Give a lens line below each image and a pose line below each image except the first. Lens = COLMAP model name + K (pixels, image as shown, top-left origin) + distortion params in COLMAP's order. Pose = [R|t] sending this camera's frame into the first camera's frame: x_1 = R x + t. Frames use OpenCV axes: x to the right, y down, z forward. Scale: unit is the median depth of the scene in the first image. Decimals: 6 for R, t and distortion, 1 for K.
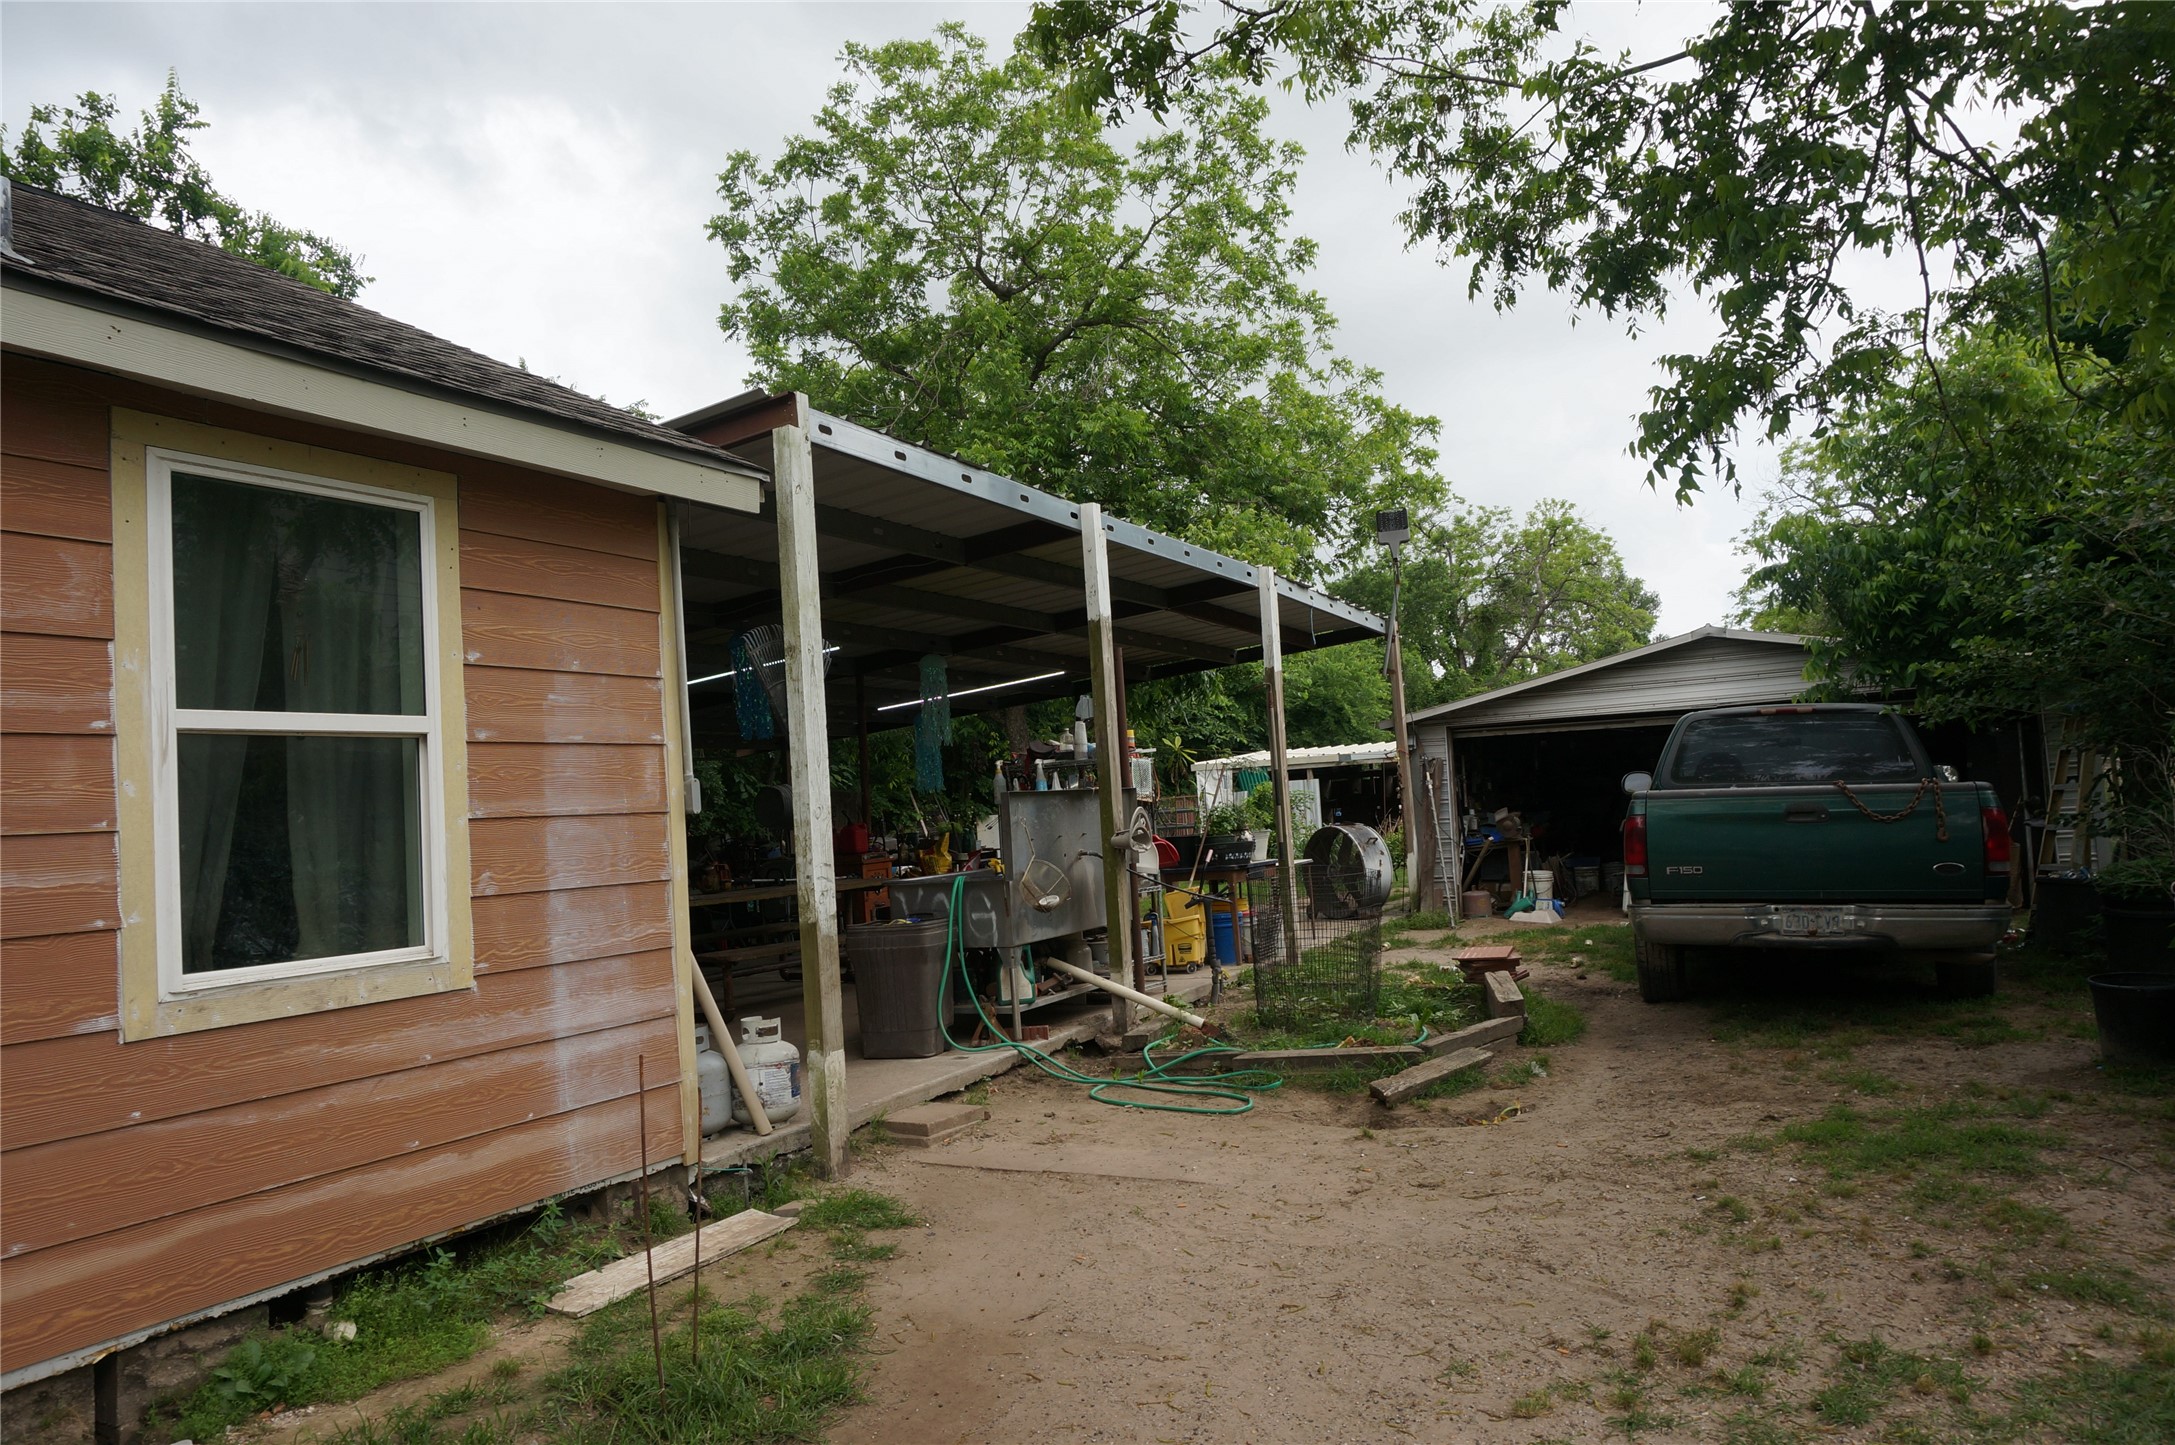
lens RADIAL K [[1448.8, 0, 1090.5], [0, 1448.8, 724.3], [0, 0, 1]] dist [-0.050683, 0.037096]
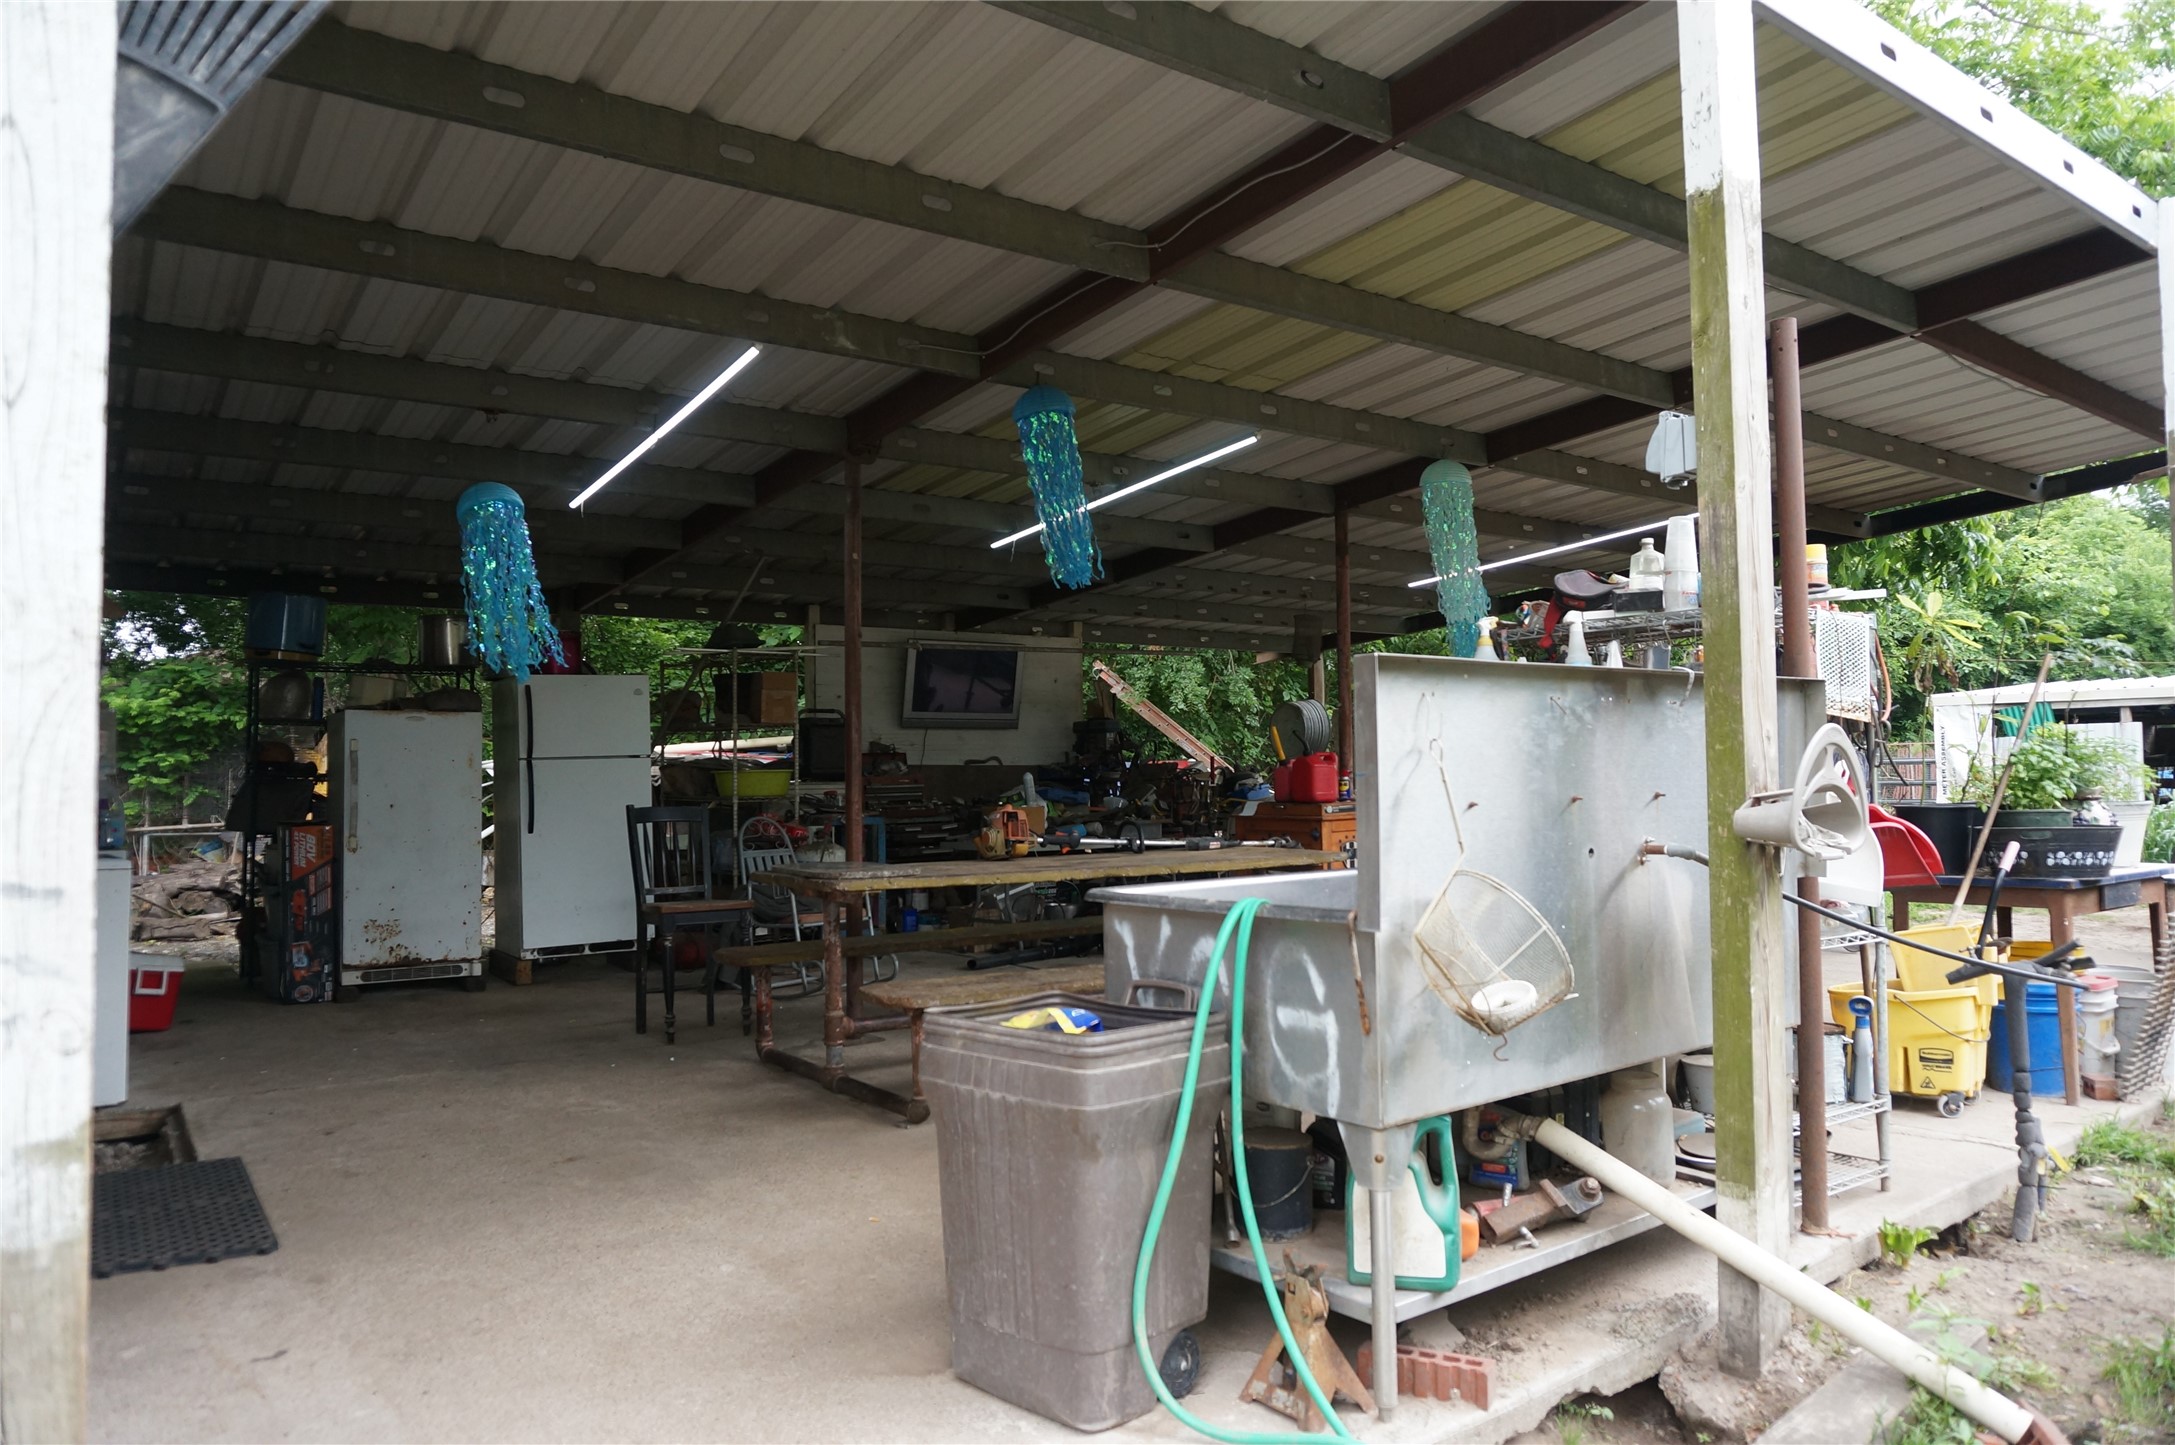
lens RADIAL K [[1448.8, 0, 1090.5], [0, 1448.8, 724.3], [0, 0, 1]] dist [-0.050683, 0.037096]
pose [[0.899265, 0.032395, -0.436202, 0.014270], [-0.012924, 0.998786, 0.047532, 0.025138], [0.437212, -0.037106, 0.898592, 0.359584]]
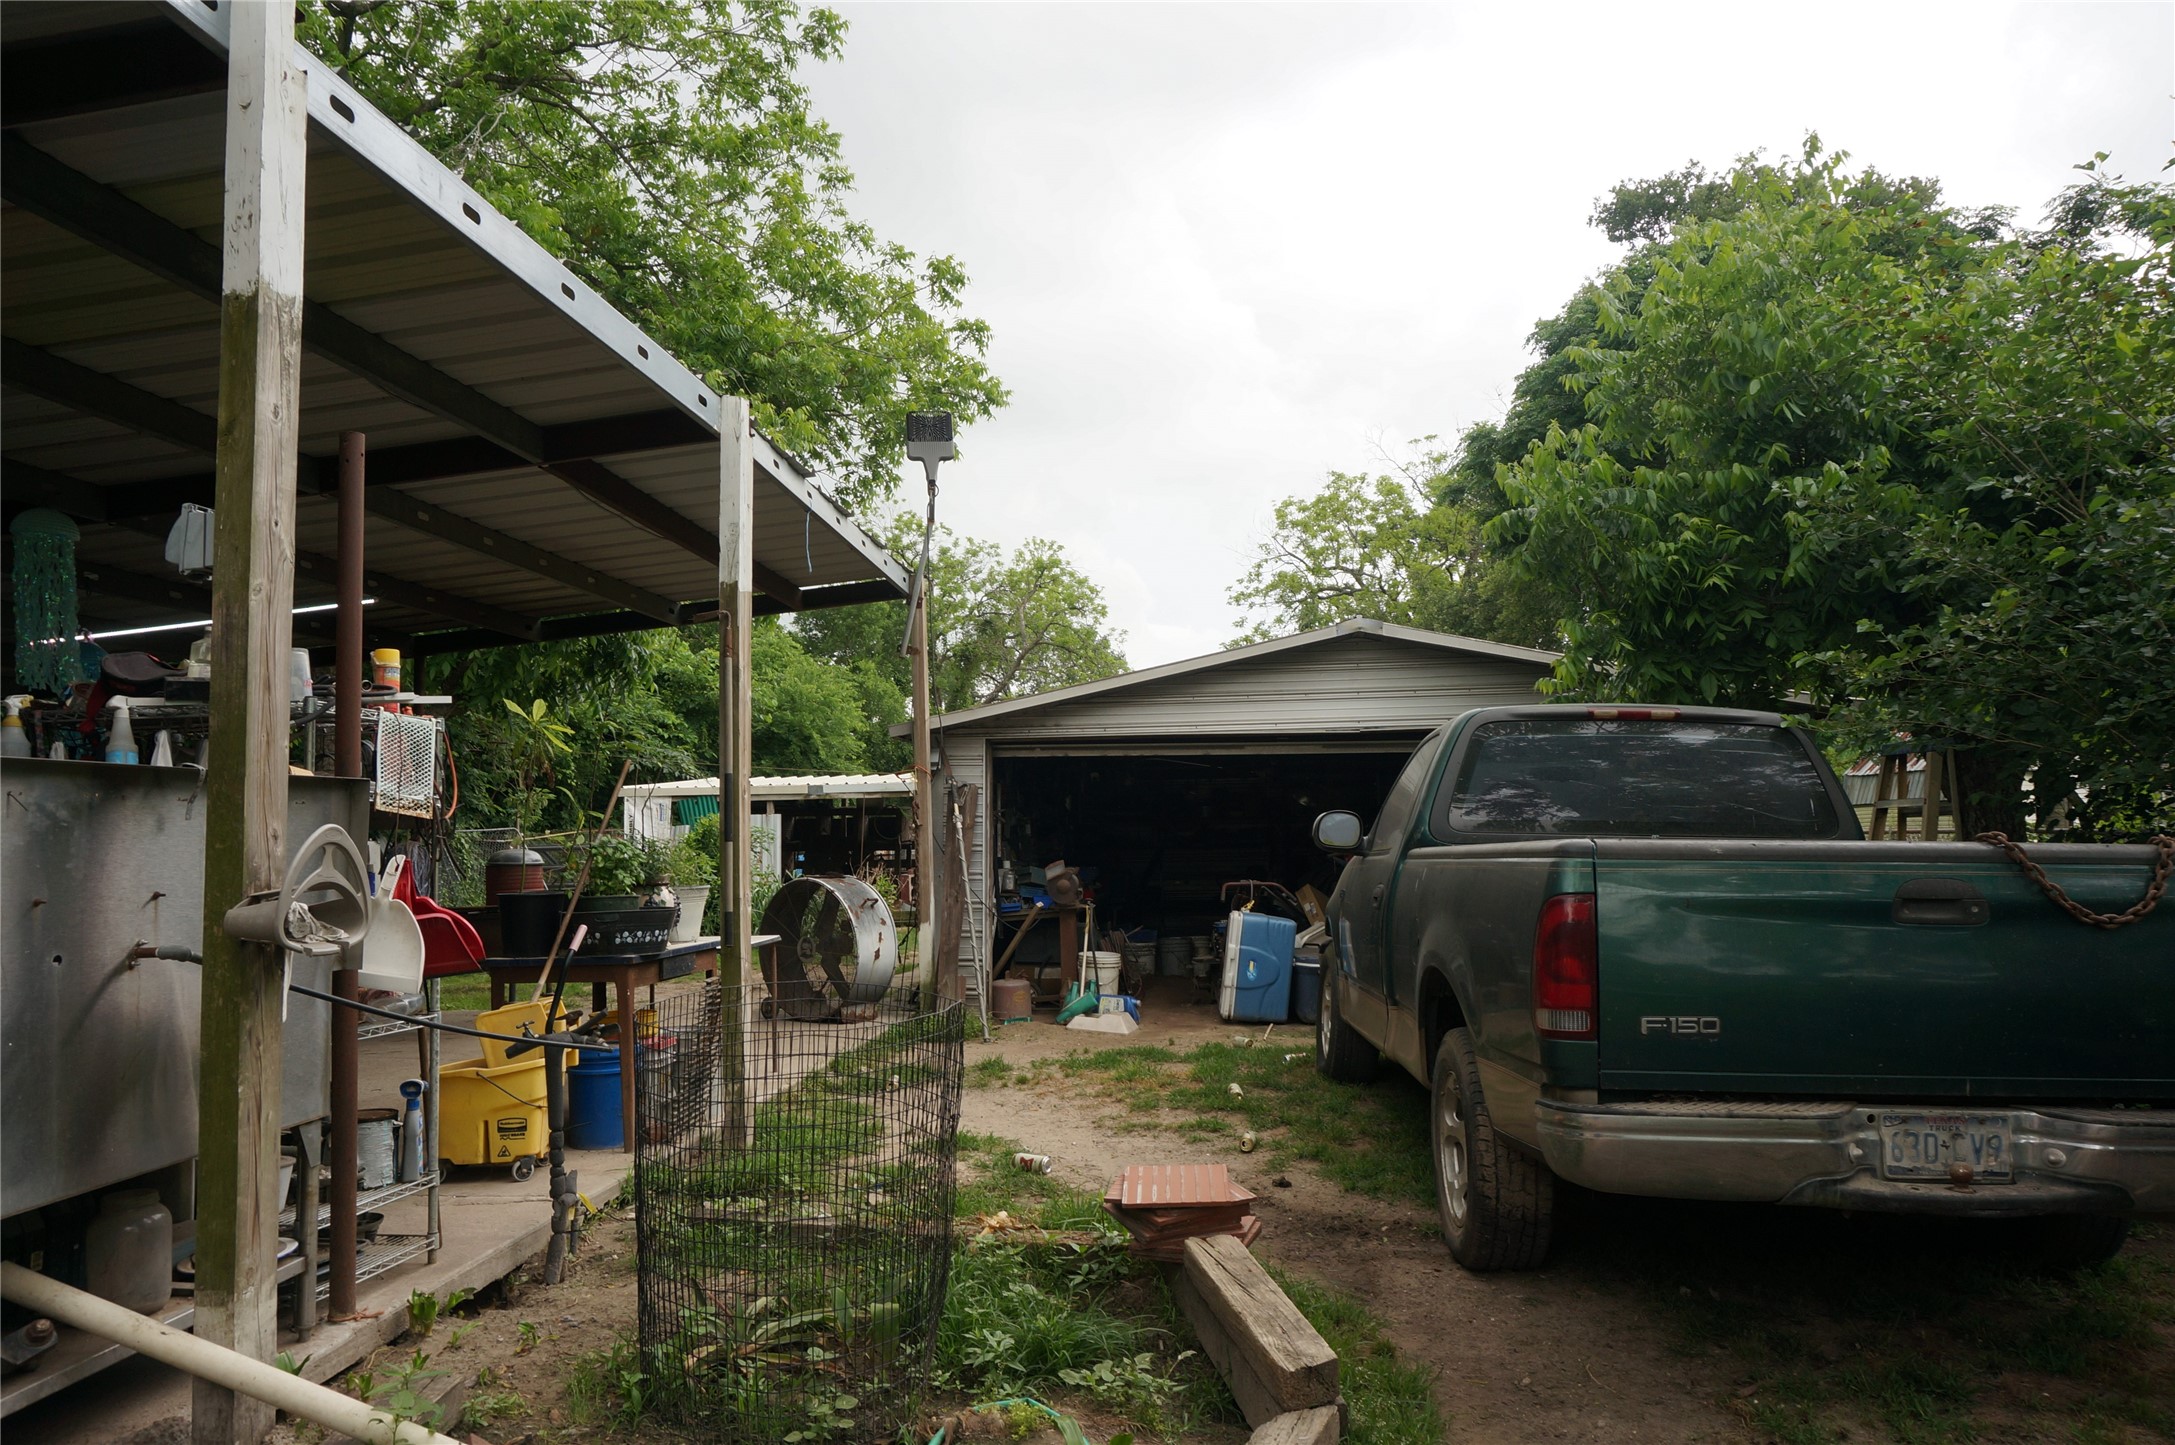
lens RADIAL K [[1448.8, 0, 1090.5], [0, 1448.8, 724.3], [0, 0, 1]] dist [-0.050683, 0.037096]
pose [[0.930062, 0.070337, 0.360606, 0.045239], [-0.059171, 0.997367, -0.041927, 0.021031], [-0.362606, 0.017657, 0.931775, 0.348835]]
